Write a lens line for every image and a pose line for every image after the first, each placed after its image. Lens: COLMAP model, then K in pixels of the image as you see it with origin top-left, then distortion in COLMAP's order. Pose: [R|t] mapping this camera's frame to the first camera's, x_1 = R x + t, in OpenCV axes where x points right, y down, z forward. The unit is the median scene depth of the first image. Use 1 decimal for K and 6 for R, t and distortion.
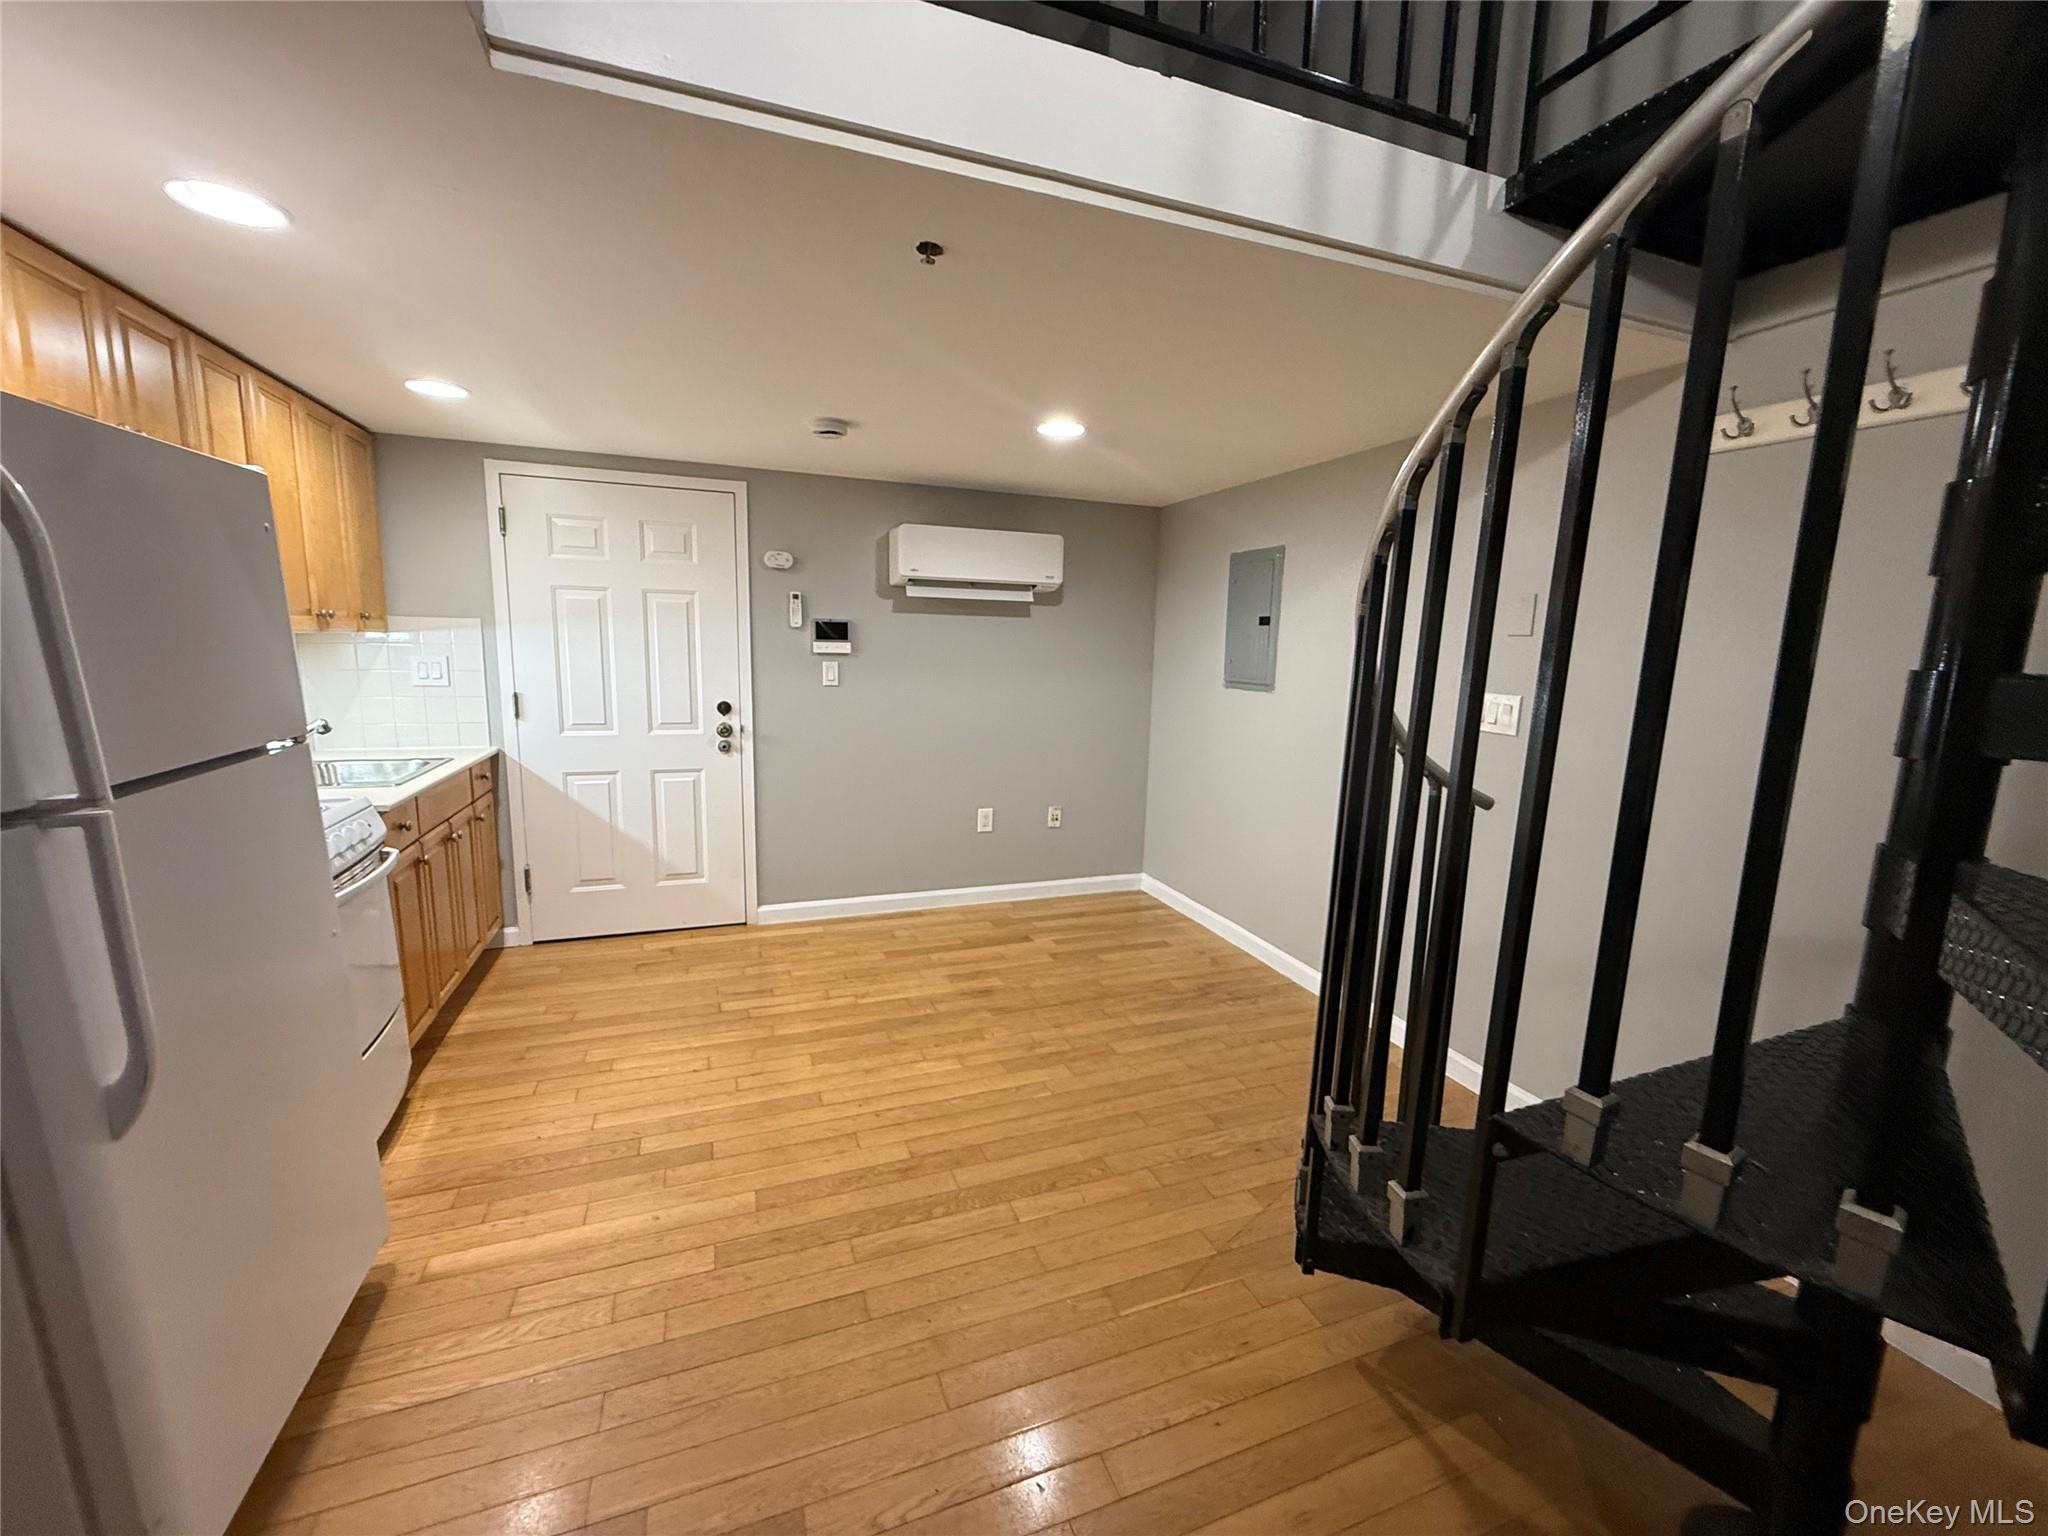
lens RADIAL K [[824.3, 0, 1024.0], [0, 824.3, 768.0], [0, 0, 1]] dist [0.003901, 0.000296]
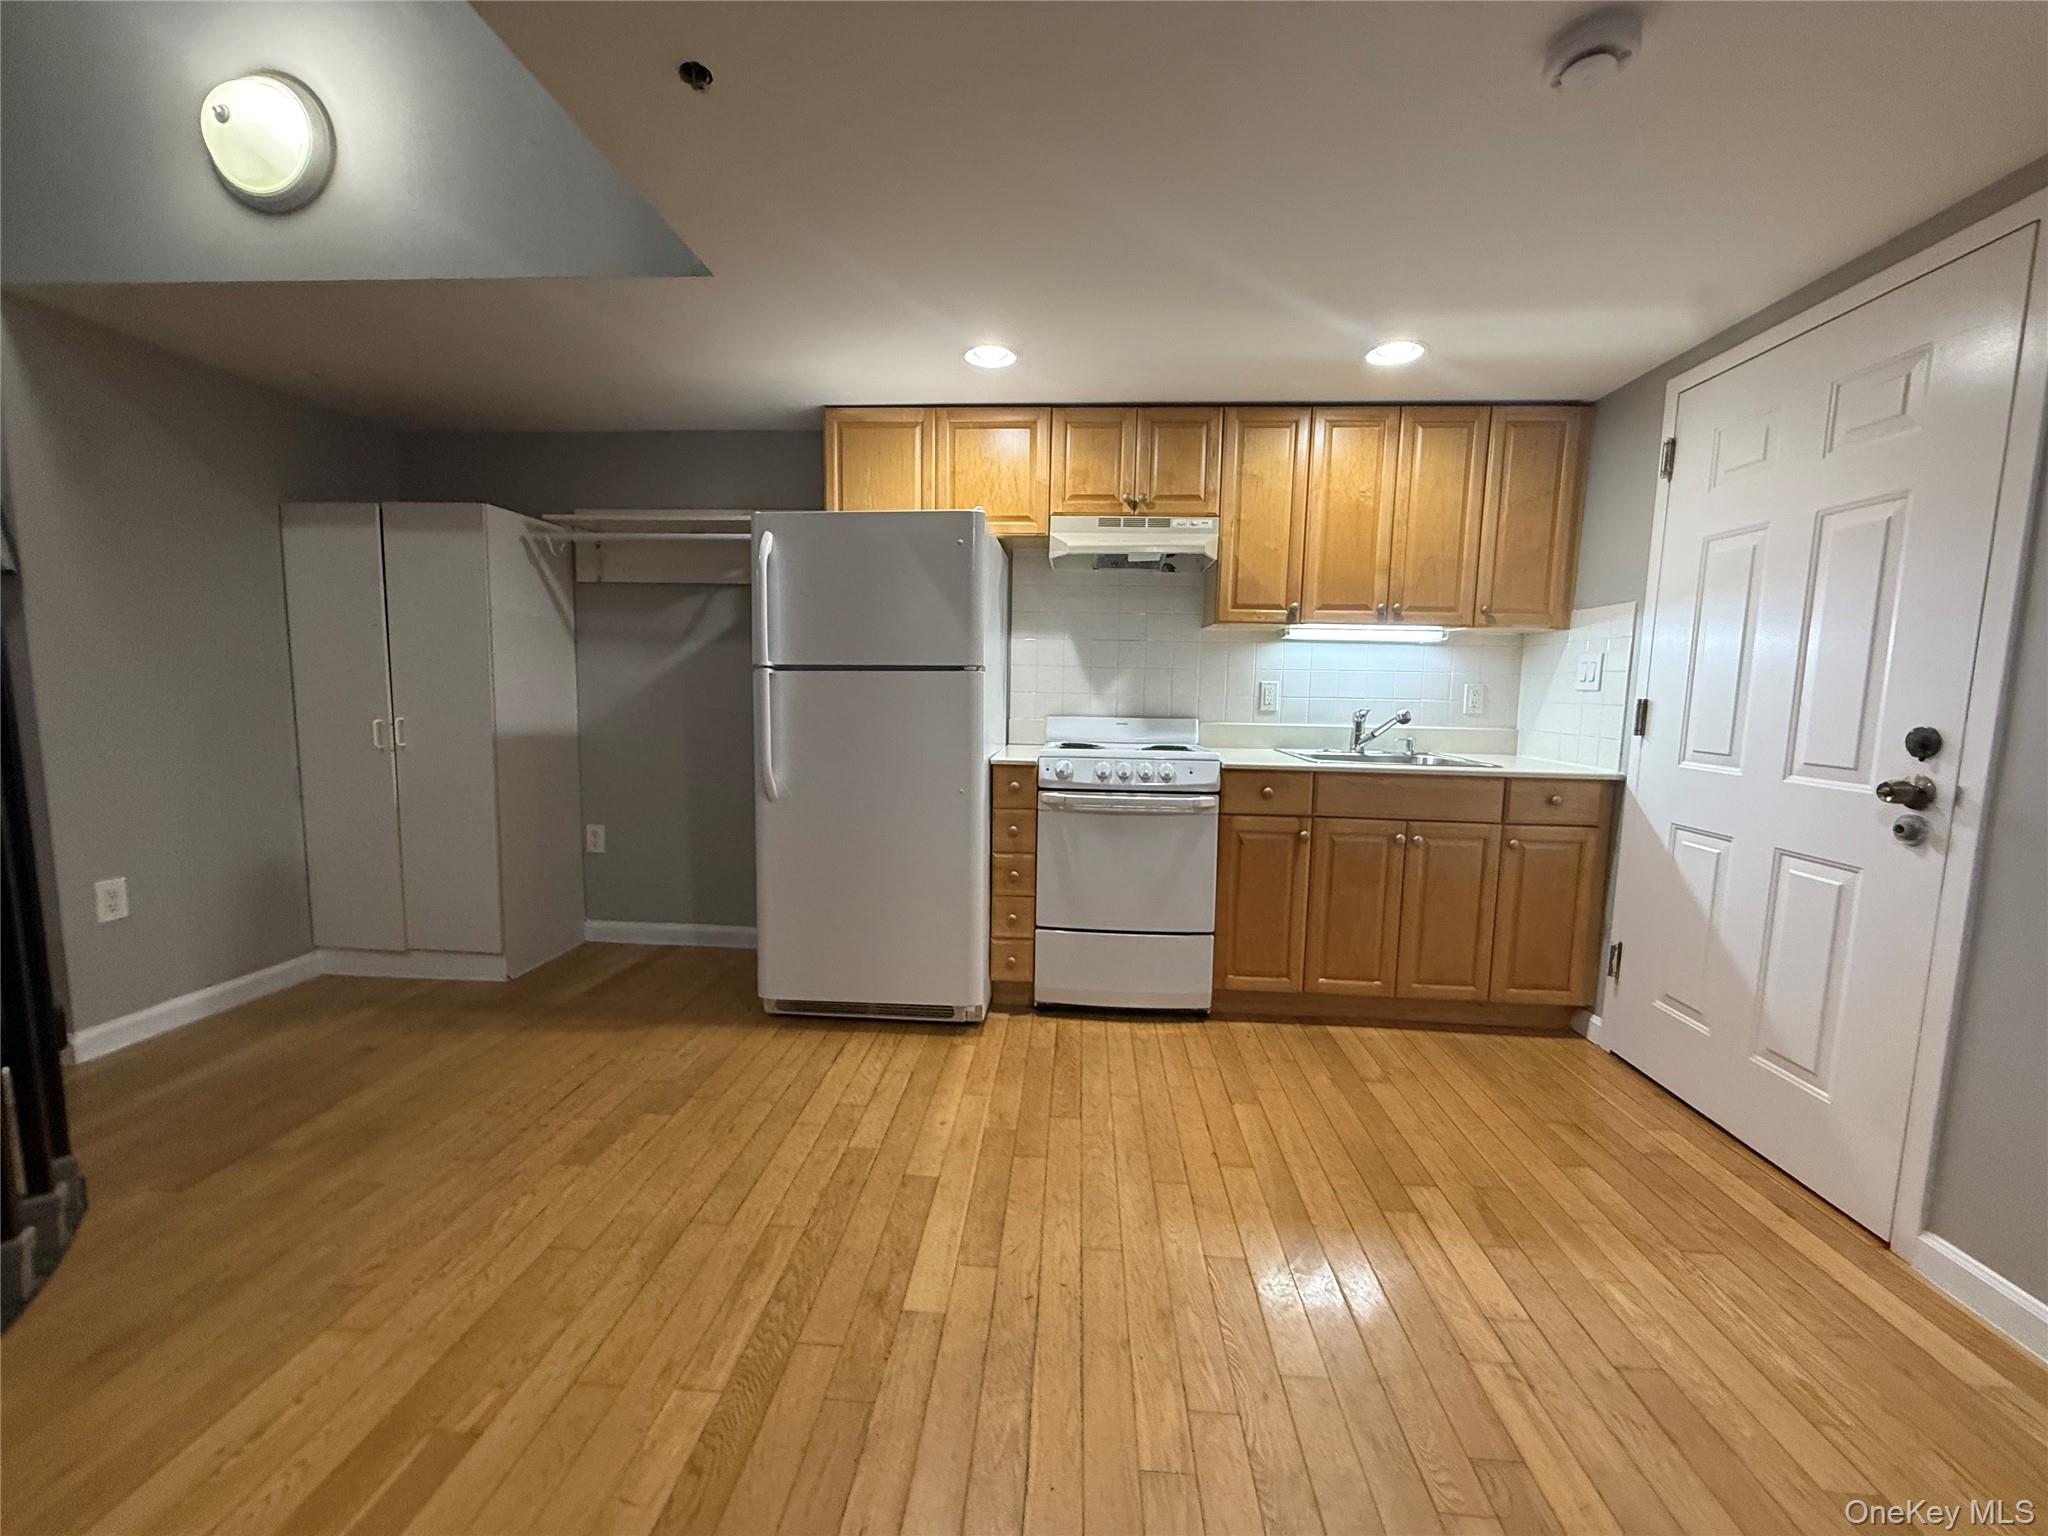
lens RADIAL K [[811.7, 0, 1017.4], [0, 811.7, 770.2], [0, 0, 1]] dist [-0.000368, -0.000125]
pose [[-0.422197, 0.064192, -0.904228, 0.240625], [-0.170214, 0.974133, 0.148630, -0.041868], [0.890380, 0.216664, -0.400350, 0.770233]]
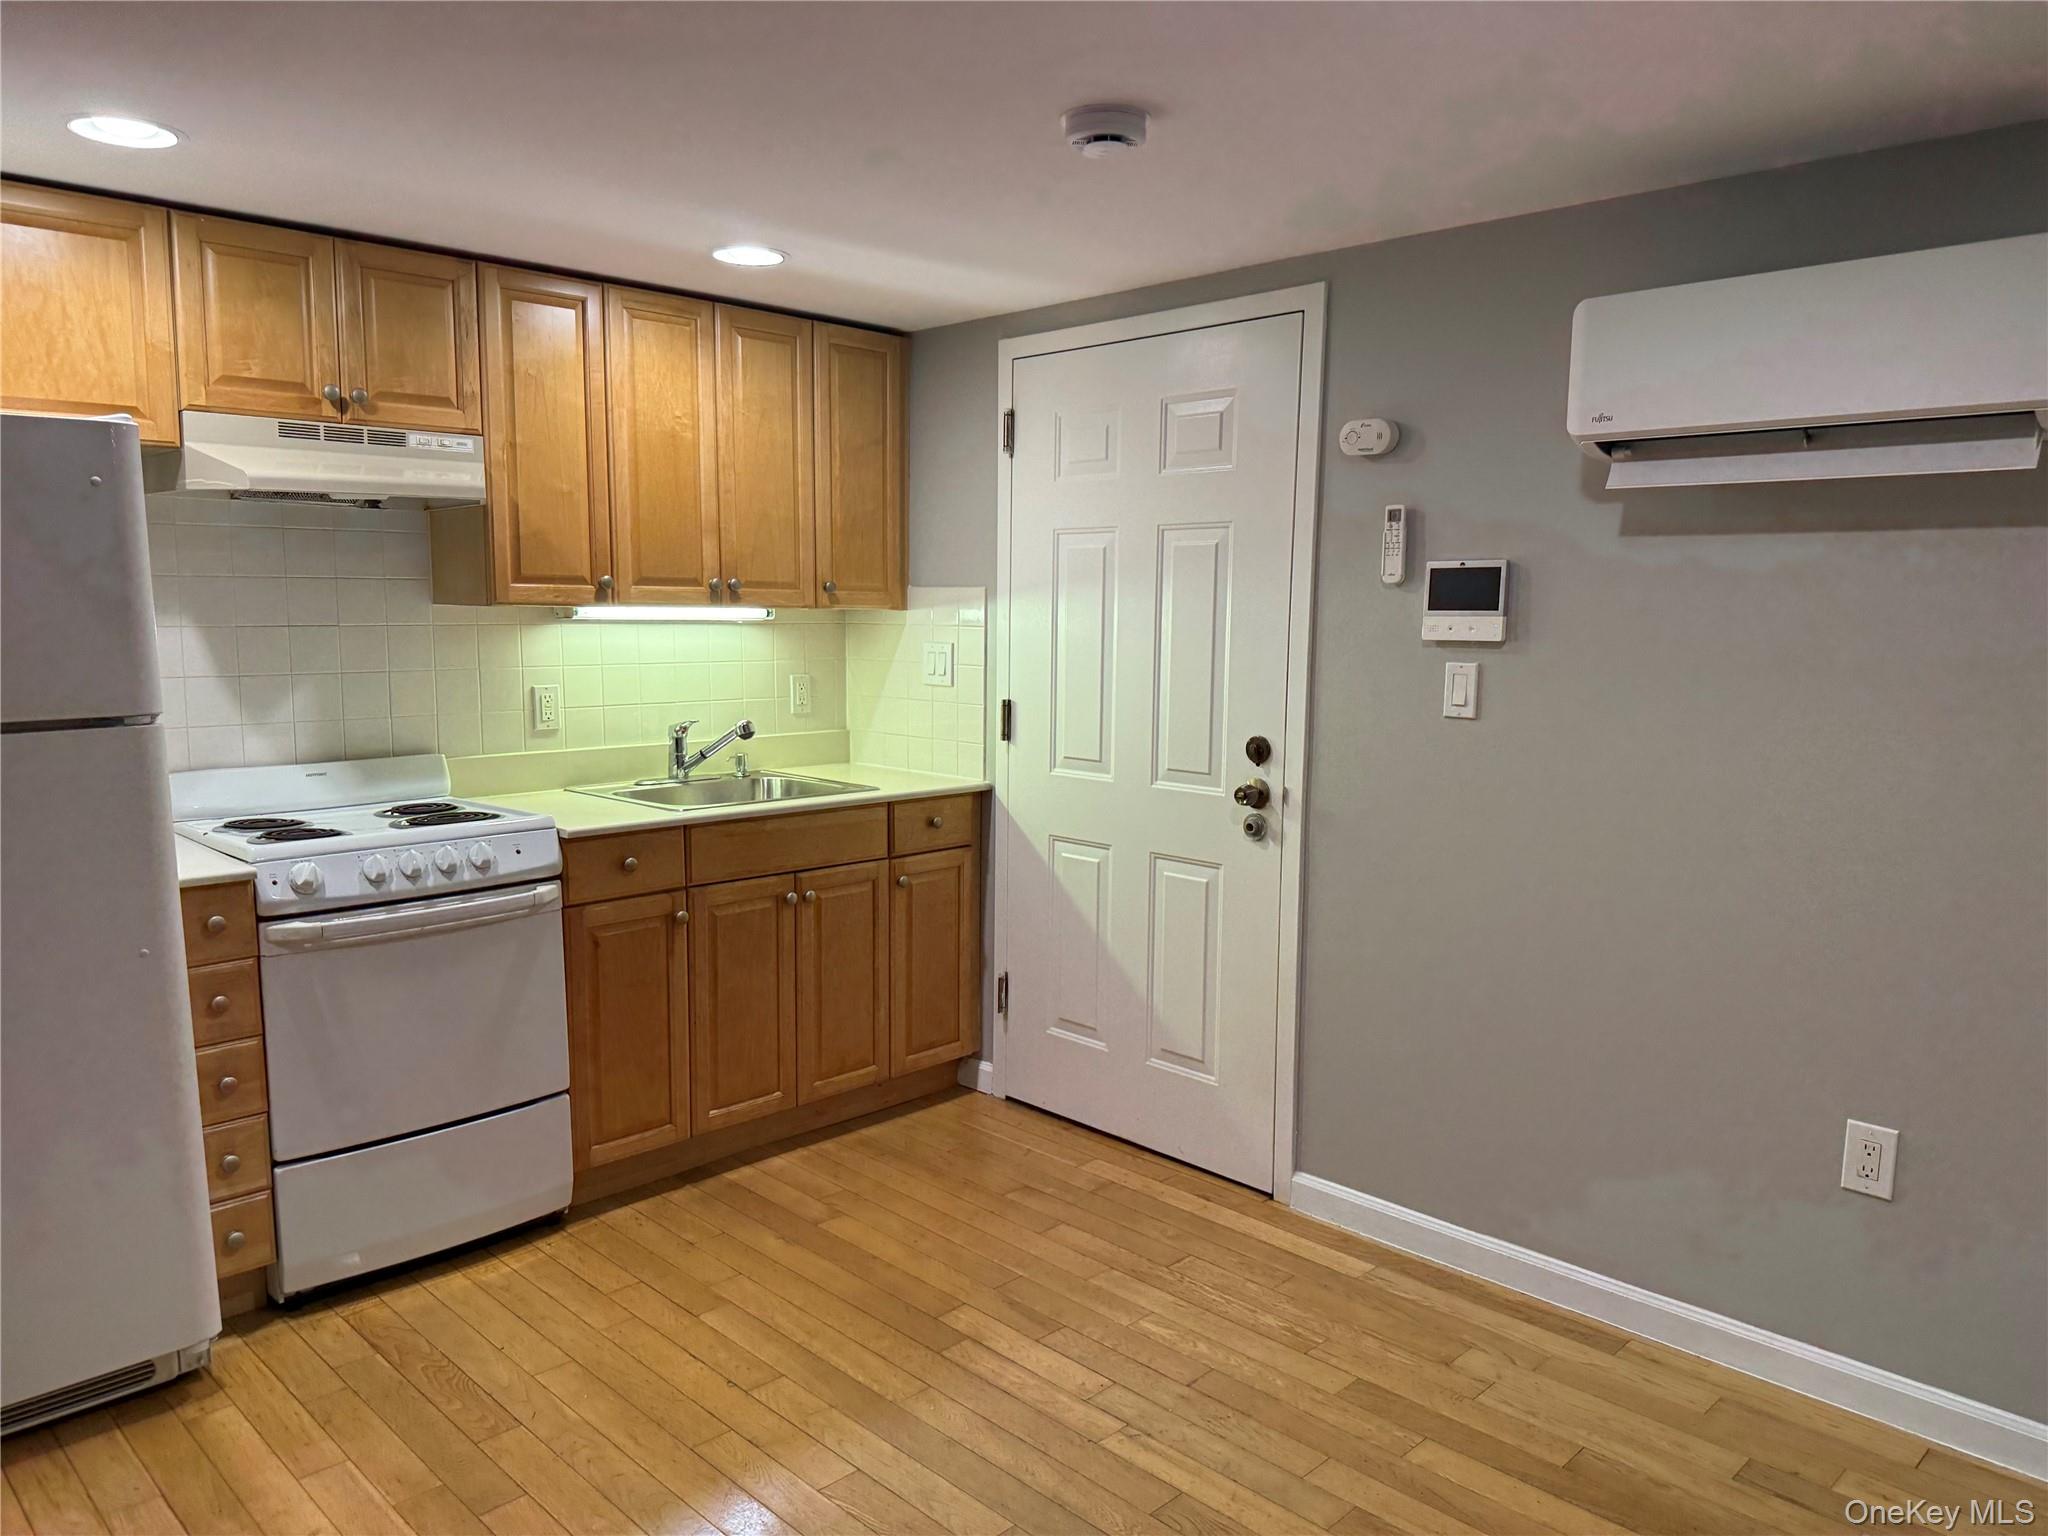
lens RADIAL K [[1443.0, 0, 1017.9], [0, 1443.0, 779.2], [0, 0, 1]] dist [0.091256, -0.145715]
pose [[0.403702, 0.092096, -0.910243, 0.387404], [-0.138730, 0.989578, 0.038594, -0.070984], [0.904311, 0.110698, 0.412271, 0.526957]]
